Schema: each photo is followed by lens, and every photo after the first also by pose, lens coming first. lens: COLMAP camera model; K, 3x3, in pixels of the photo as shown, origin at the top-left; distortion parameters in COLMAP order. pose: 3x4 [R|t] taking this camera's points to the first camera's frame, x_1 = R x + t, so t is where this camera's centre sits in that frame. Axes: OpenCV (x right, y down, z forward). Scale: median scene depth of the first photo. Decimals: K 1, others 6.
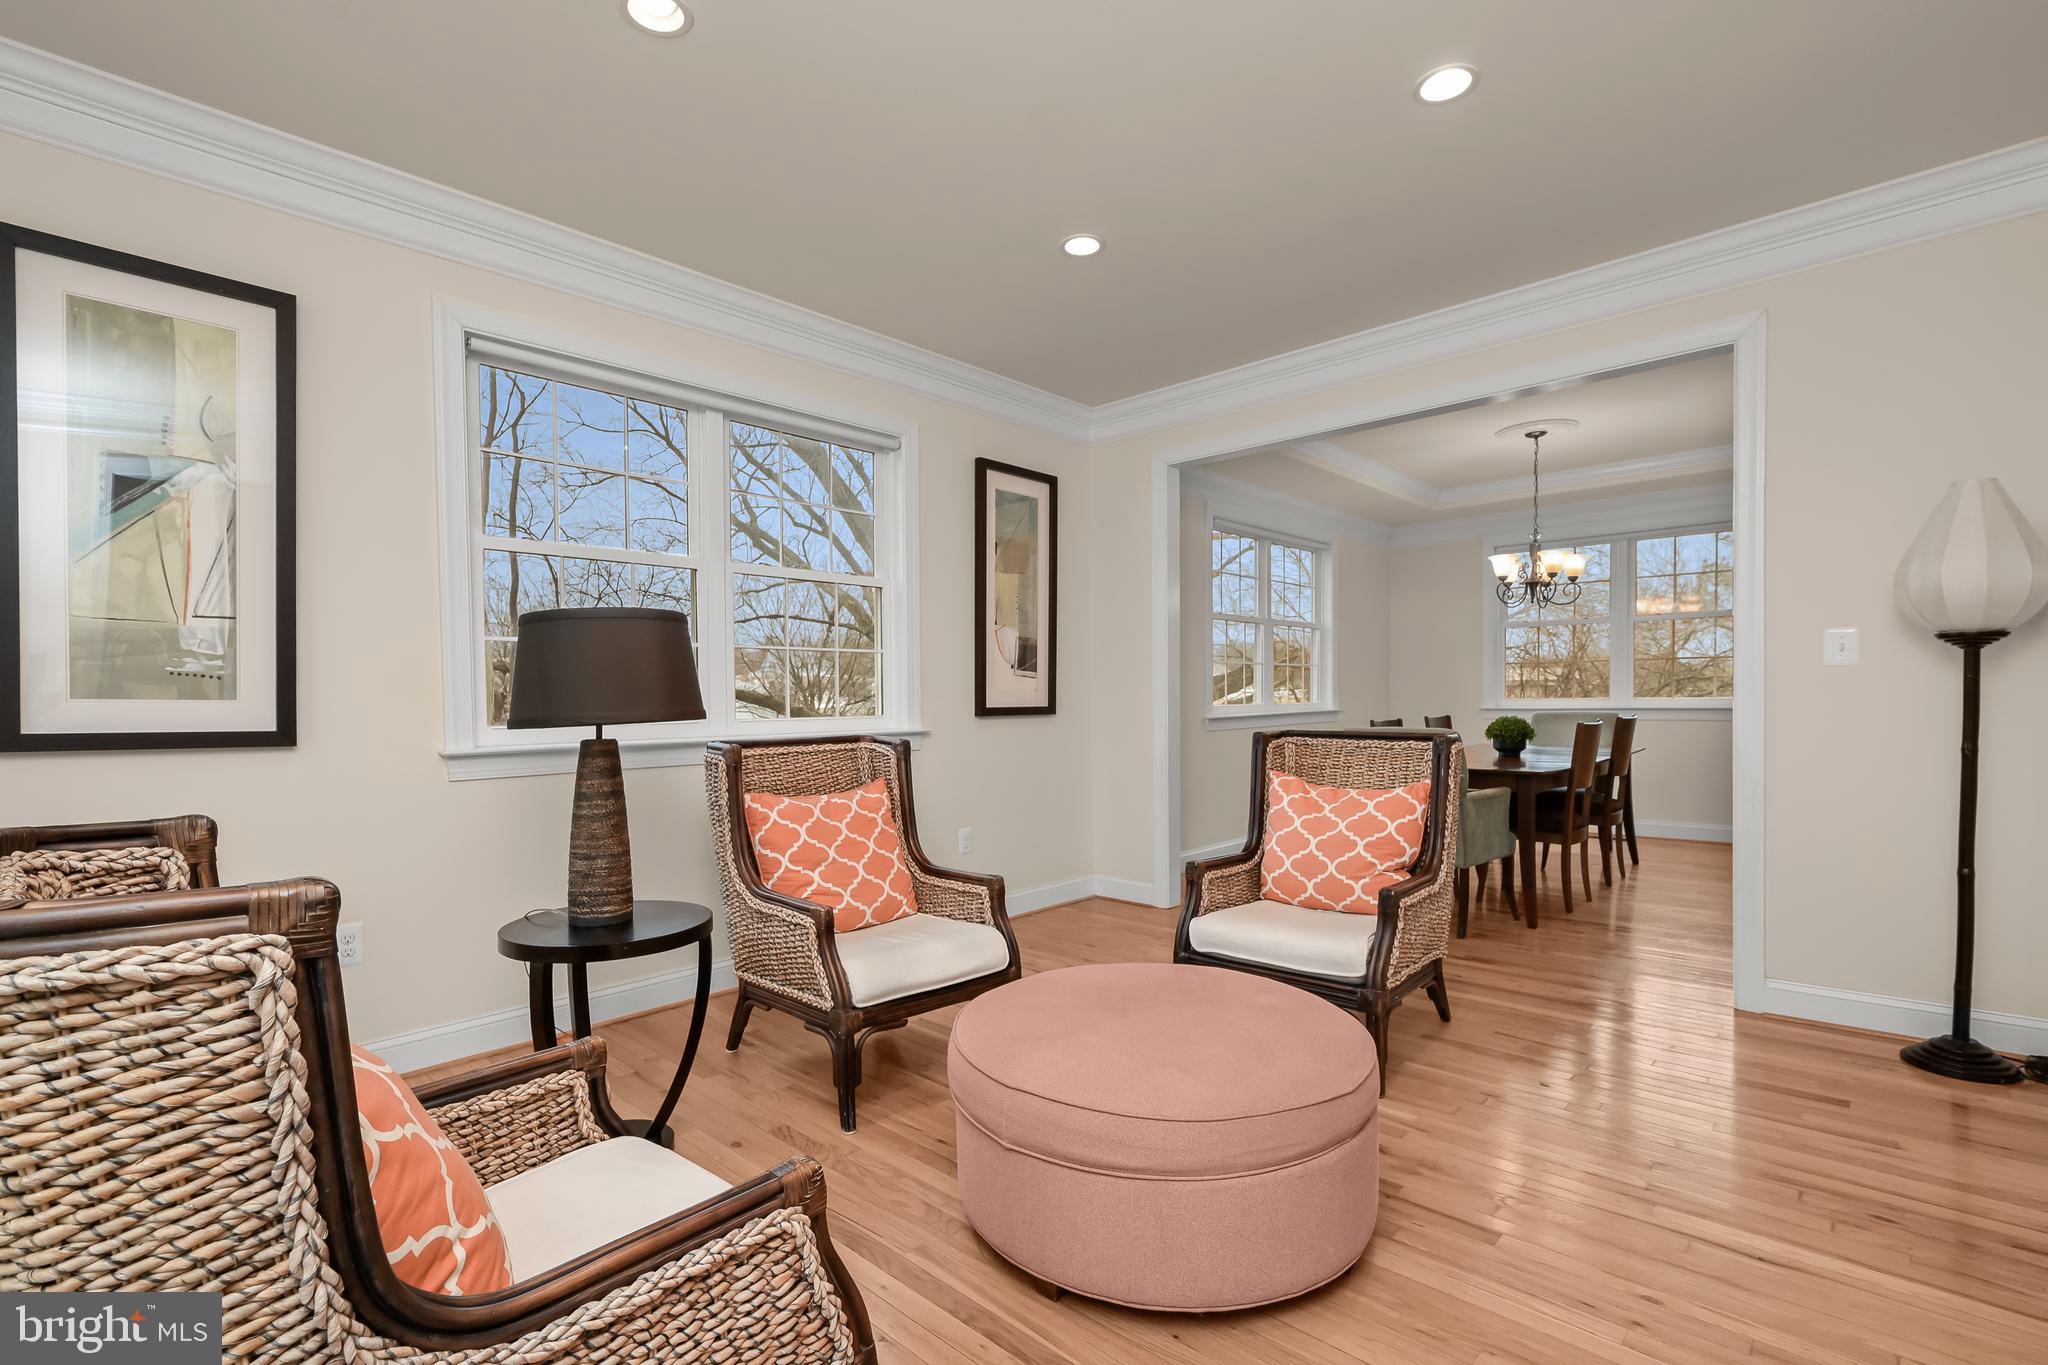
lens RADIAL K [[908.7, 0, 1028.2], [0, 908.7, 697.7], [0, 0, 1]] dist [-0.008701, 0.000001]
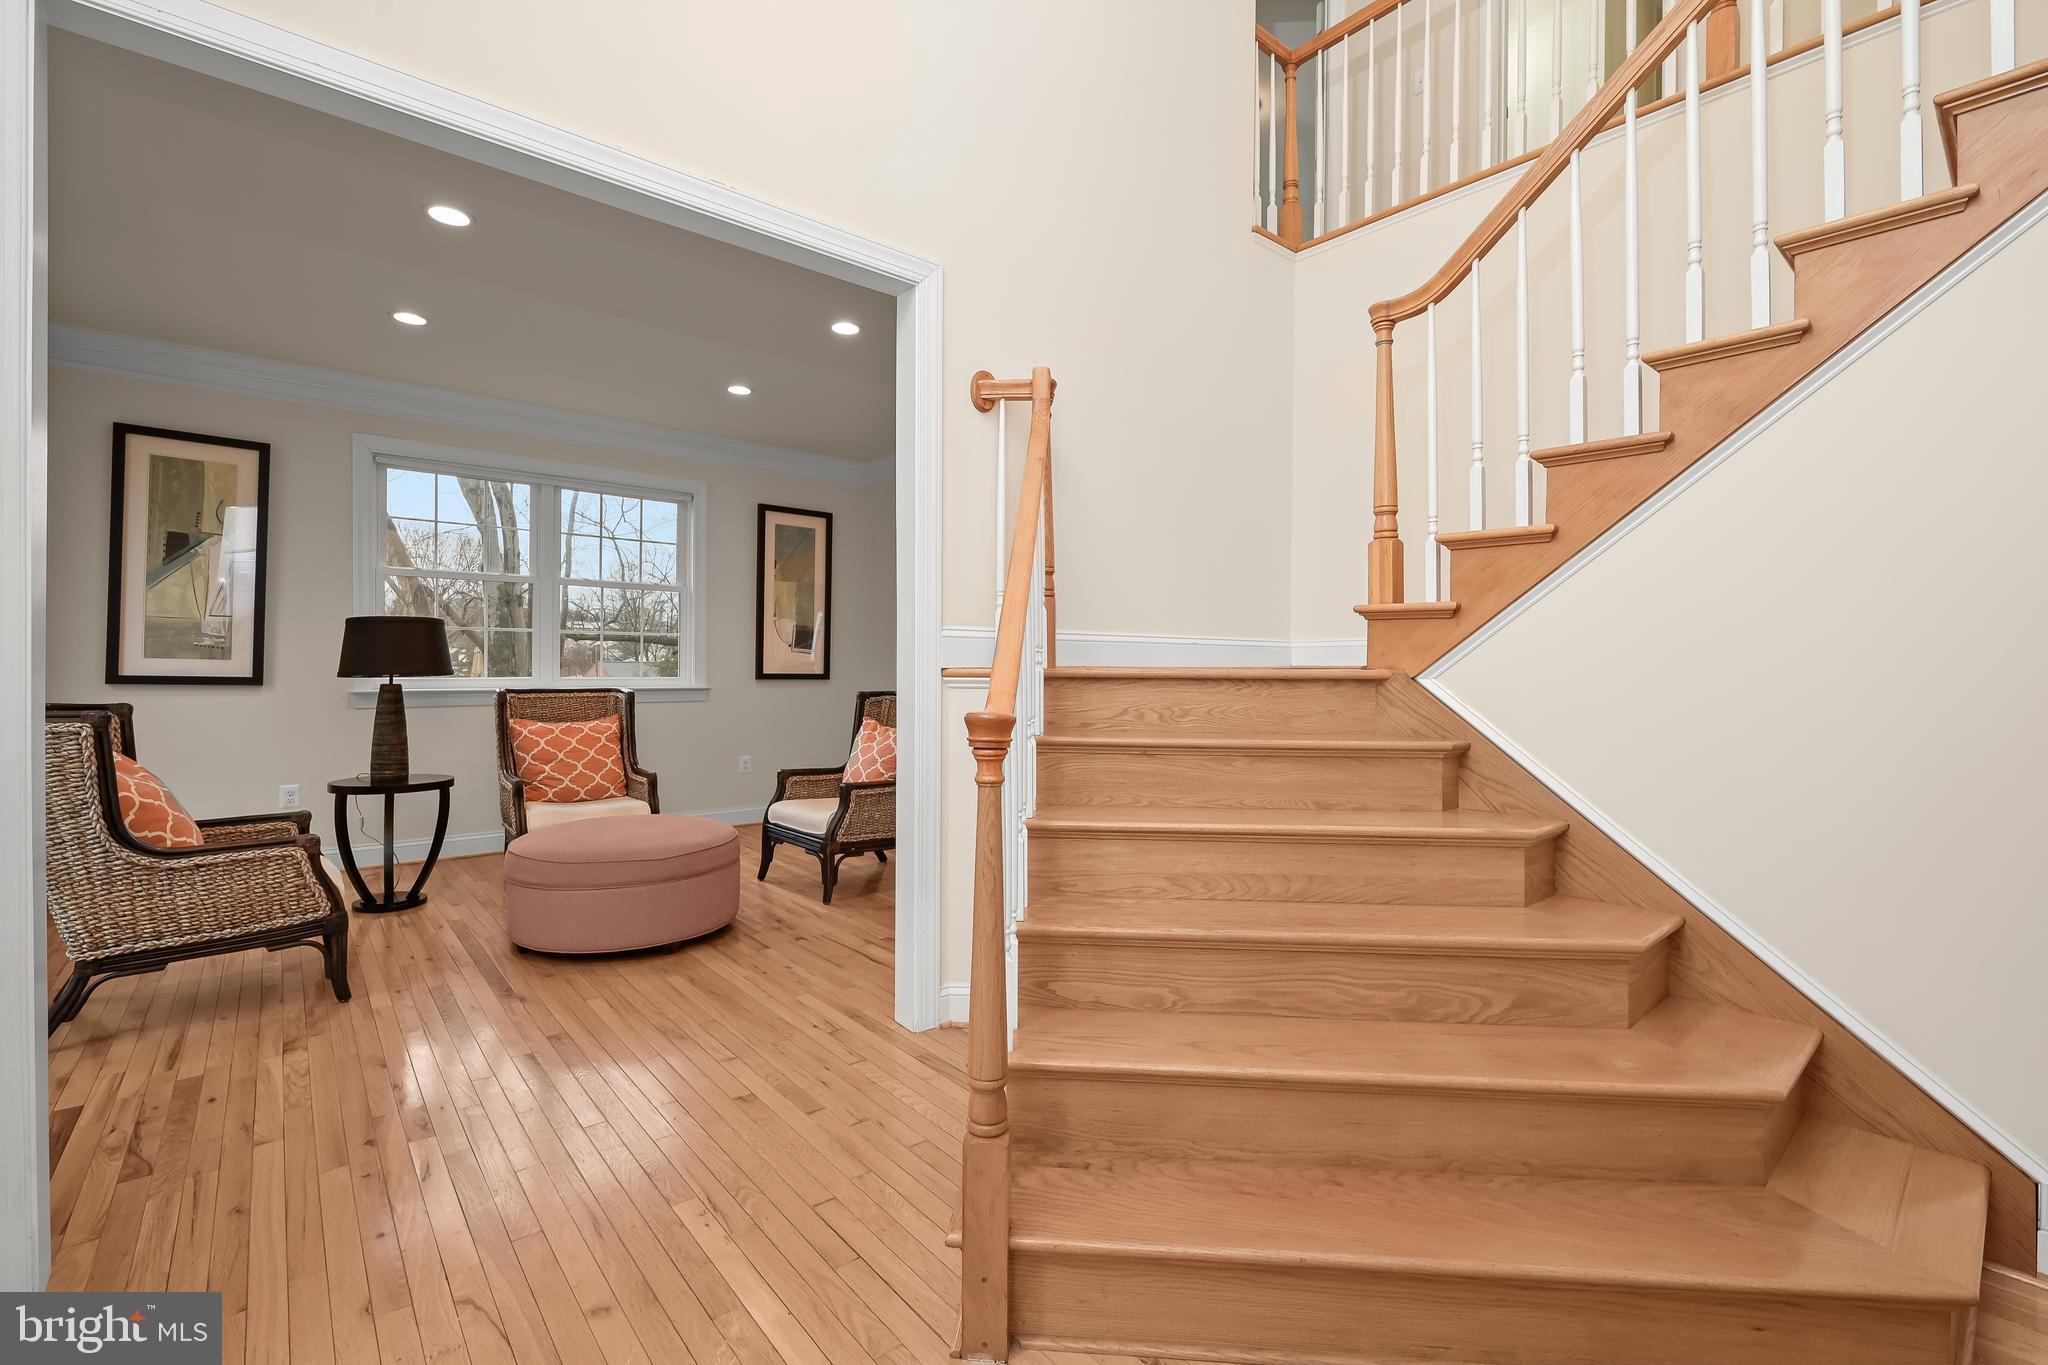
lens RADIAL K [[864.3, 0, 1023.4], [0, 864.3, 647.7], [0, 0, 1]] dist [0.017415, -0.007294]
pose [[0.992742, 0.016165, -0.119170, 0.952412], [-0.019001, 0.999562, -0.022697, -0.012849], [0.118751, 0.024797, 0.992614, -0.592458]]
